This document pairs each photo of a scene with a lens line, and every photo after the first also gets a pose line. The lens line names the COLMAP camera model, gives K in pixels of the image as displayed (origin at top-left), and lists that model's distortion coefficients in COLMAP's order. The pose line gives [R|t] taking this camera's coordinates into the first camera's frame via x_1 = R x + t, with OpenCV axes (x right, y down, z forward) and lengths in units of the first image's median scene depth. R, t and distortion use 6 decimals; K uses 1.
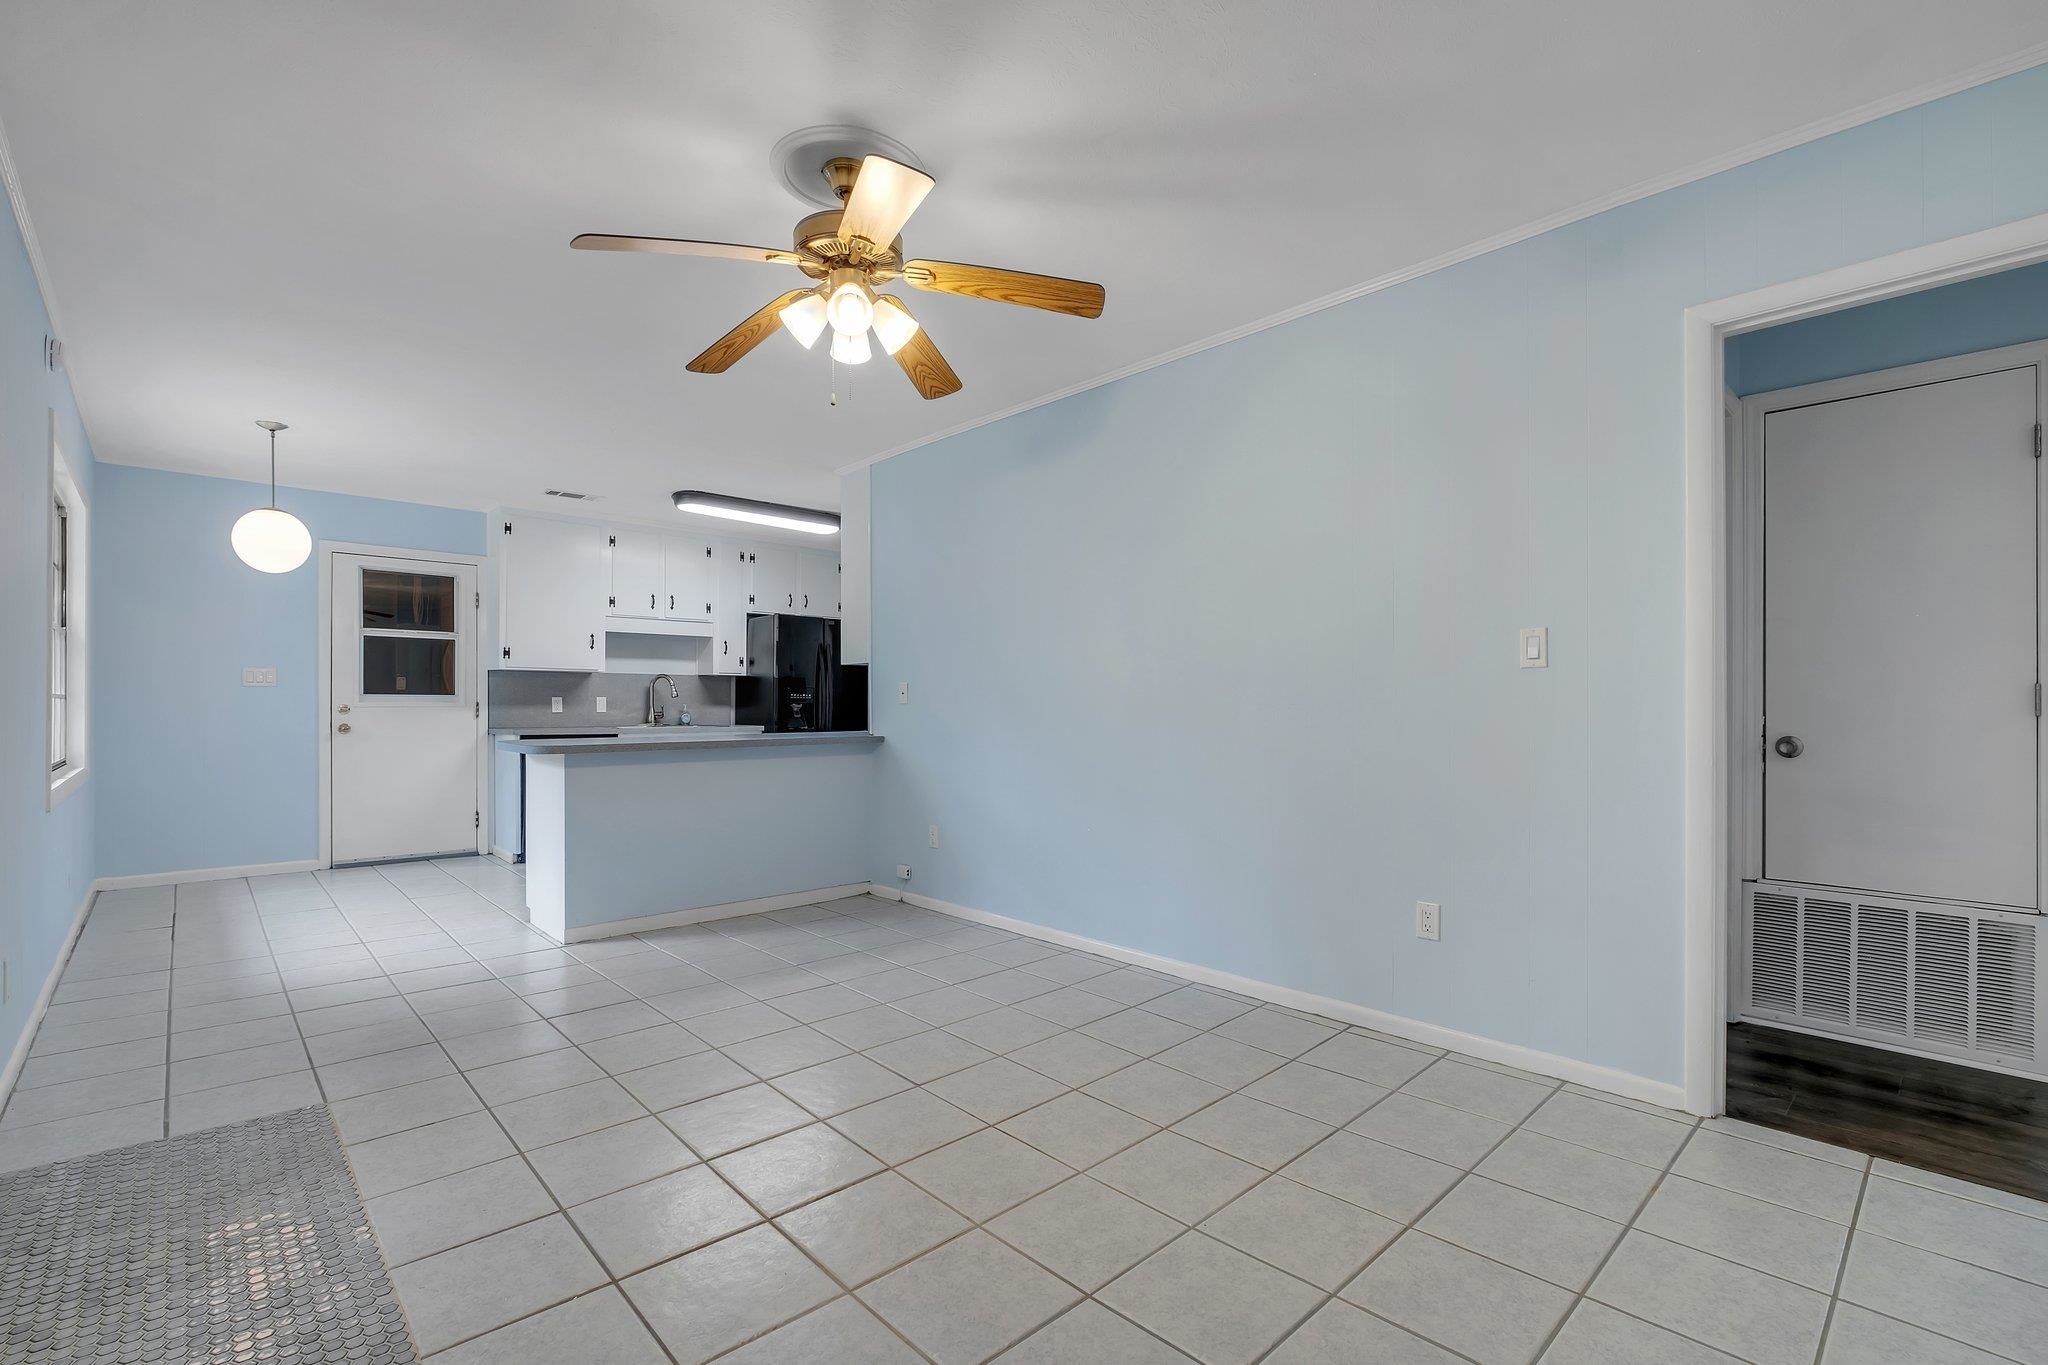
lens RADIAL K [[908.8, 0, 1007.3], [0, 908.8, 694.9], [0, 0, 1]] dist [-0.003801, 0.000467]
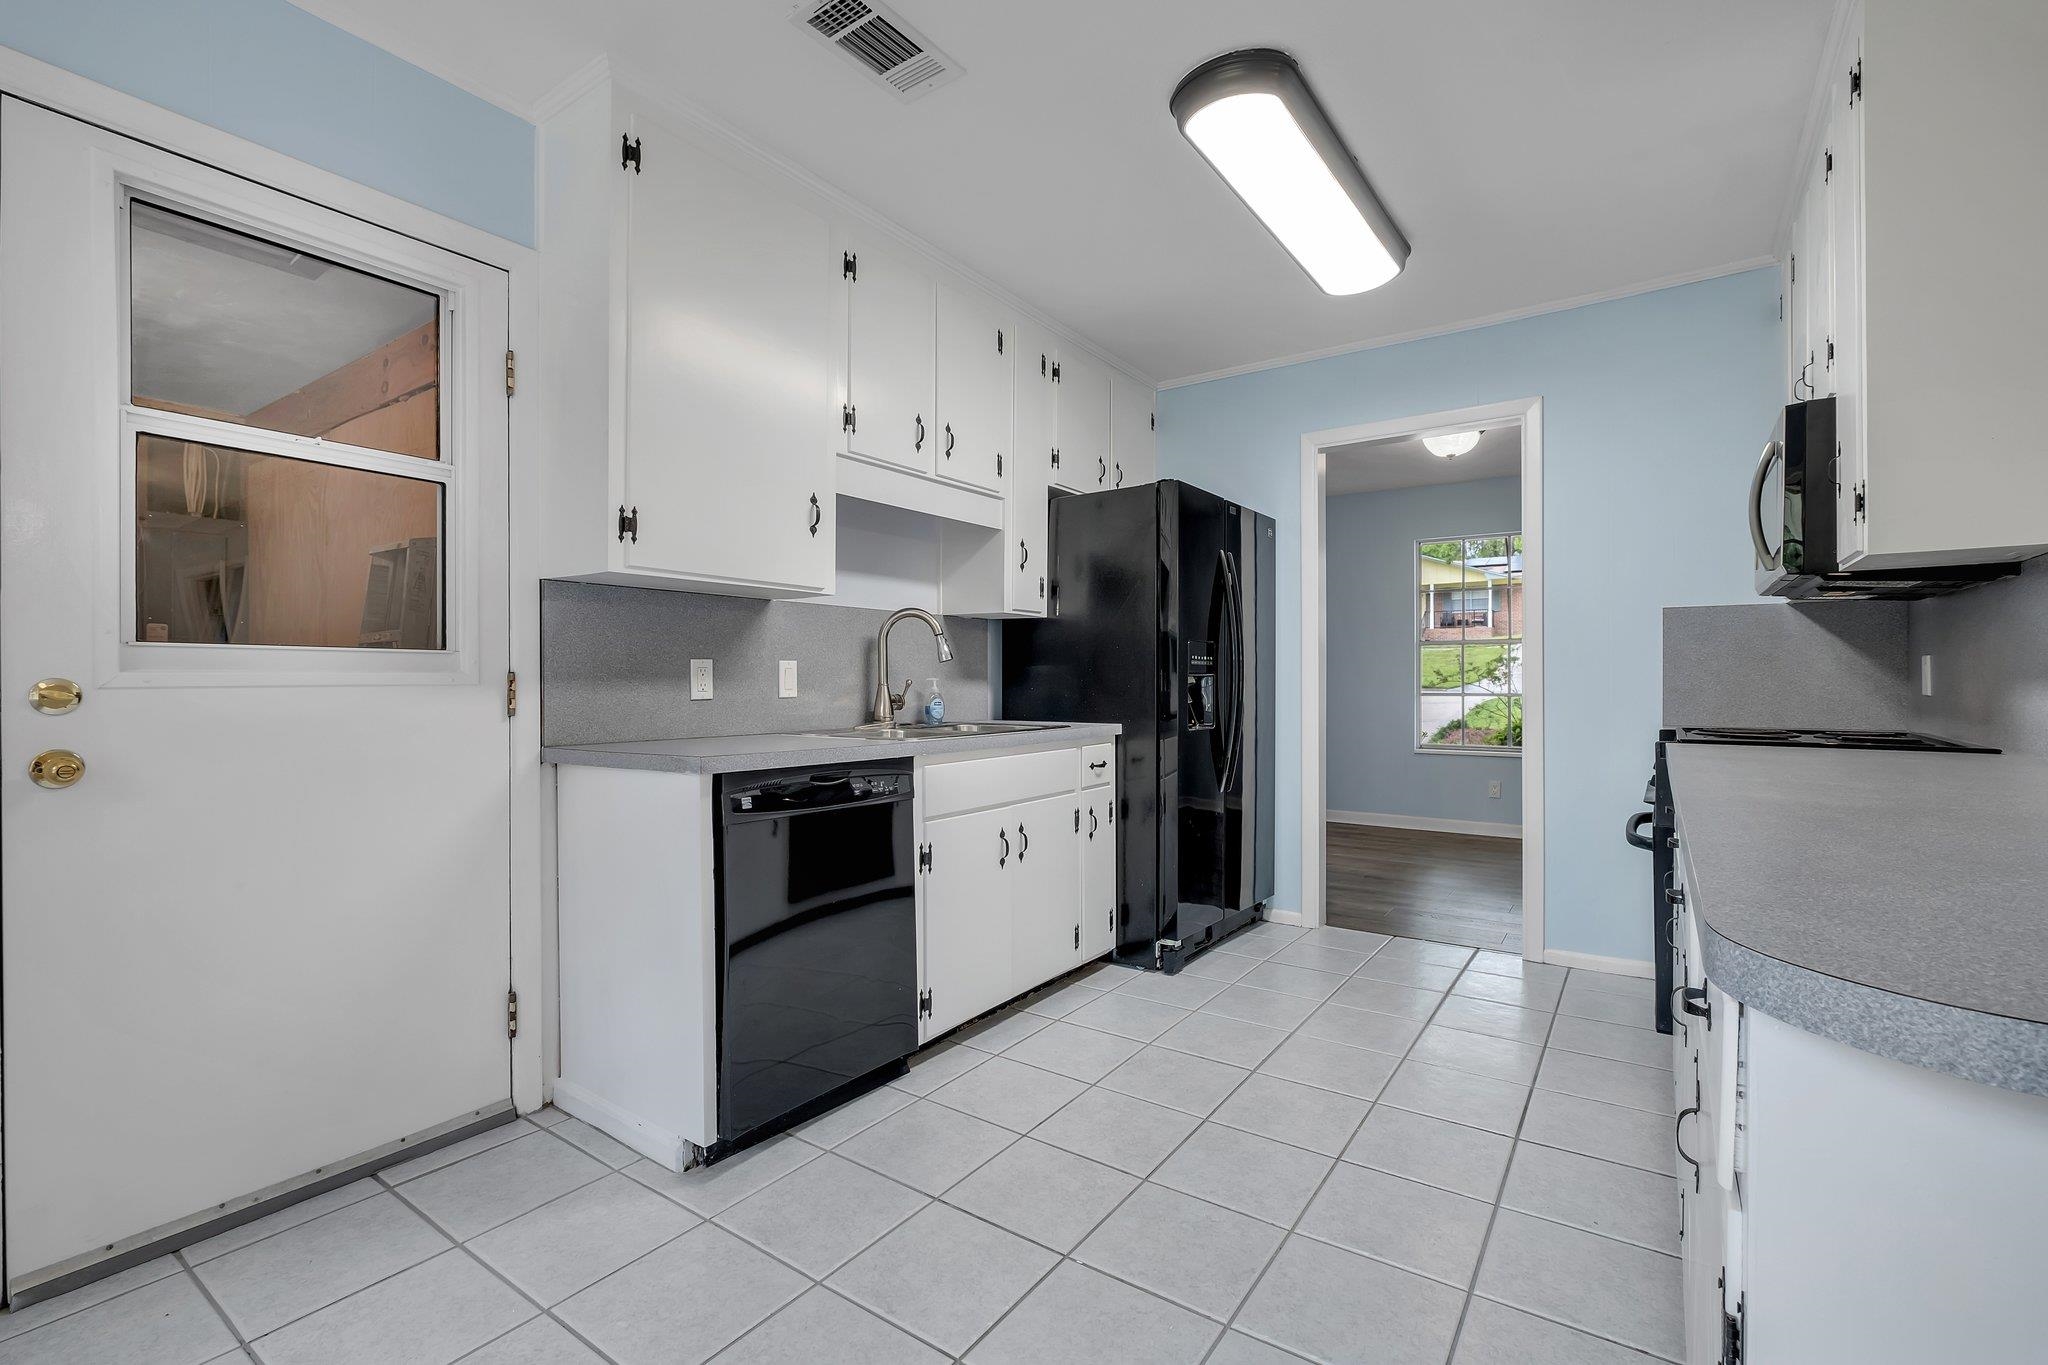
lens RADIAL K [[908.8, 0, 1009.3], [0, 908.8, 673.6], [0, 0, 1]] dist [-0.003801, 0.000467]
pose [[0.975240, -0.000947, 0.221147, -0.453790], [0.000315, 0.999996, 0.002892, 0.007565], [-0.221148, -0.002751, 0.975236, 0.596009]]
